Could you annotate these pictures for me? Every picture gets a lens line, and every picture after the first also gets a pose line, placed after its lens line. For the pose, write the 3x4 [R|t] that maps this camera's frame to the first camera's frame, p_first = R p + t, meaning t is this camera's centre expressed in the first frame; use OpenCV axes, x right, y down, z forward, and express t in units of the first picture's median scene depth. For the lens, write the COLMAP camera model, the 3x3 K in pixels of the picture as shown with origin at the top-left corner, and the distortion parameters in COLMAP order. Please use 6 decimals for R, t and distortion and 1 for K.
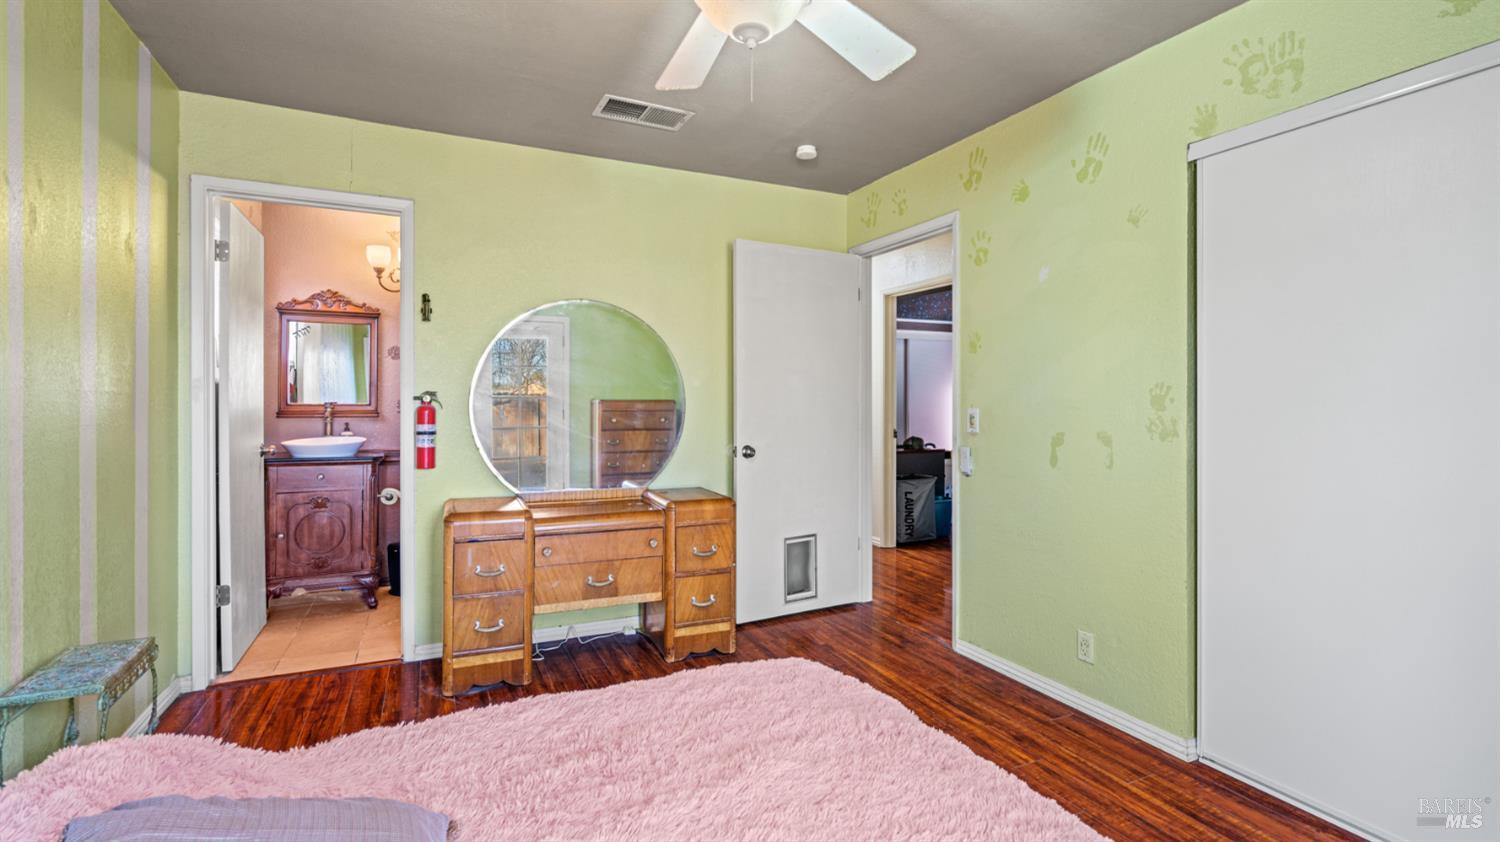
lens RADIAL K [[674.3, 0, 746.4], [0, 674.3, 413.1], [0, 0, 1]] dist [-0.003028, 0.000249]
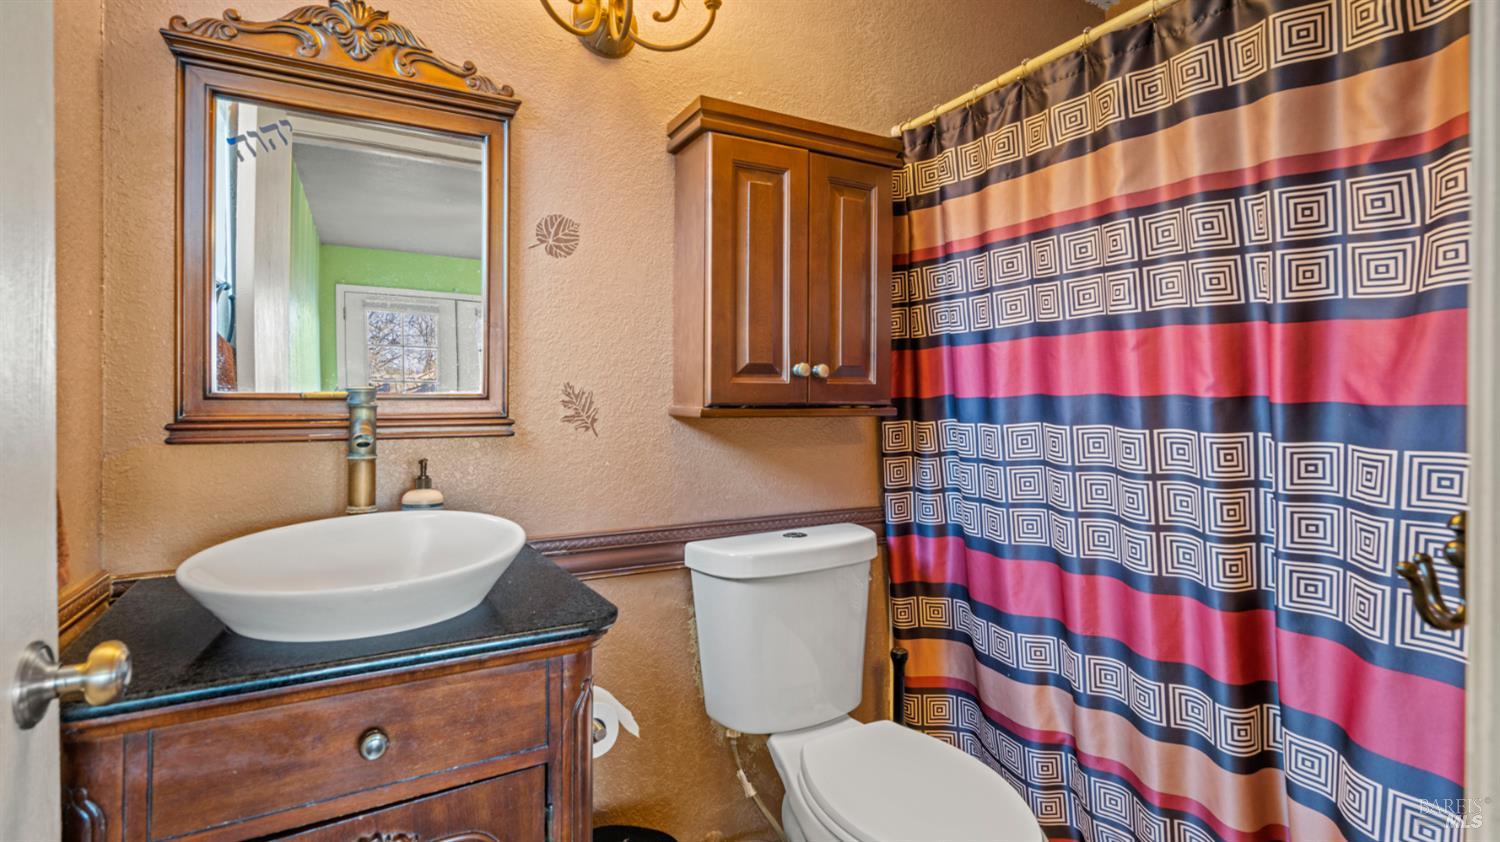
lens RADIAL K [[674.3, 0, 746.4], [0, 674.3, 413.1], [0, 0, 1]] dist [-0.003028, 0.000249]
pose [[0.997595, 0.004527, 0.069160, -0.472637], [-0.005790, 0.999820, 0.018084, -0.011719], [-0.069066, -0.018441, 0.997442, 0.697941]]
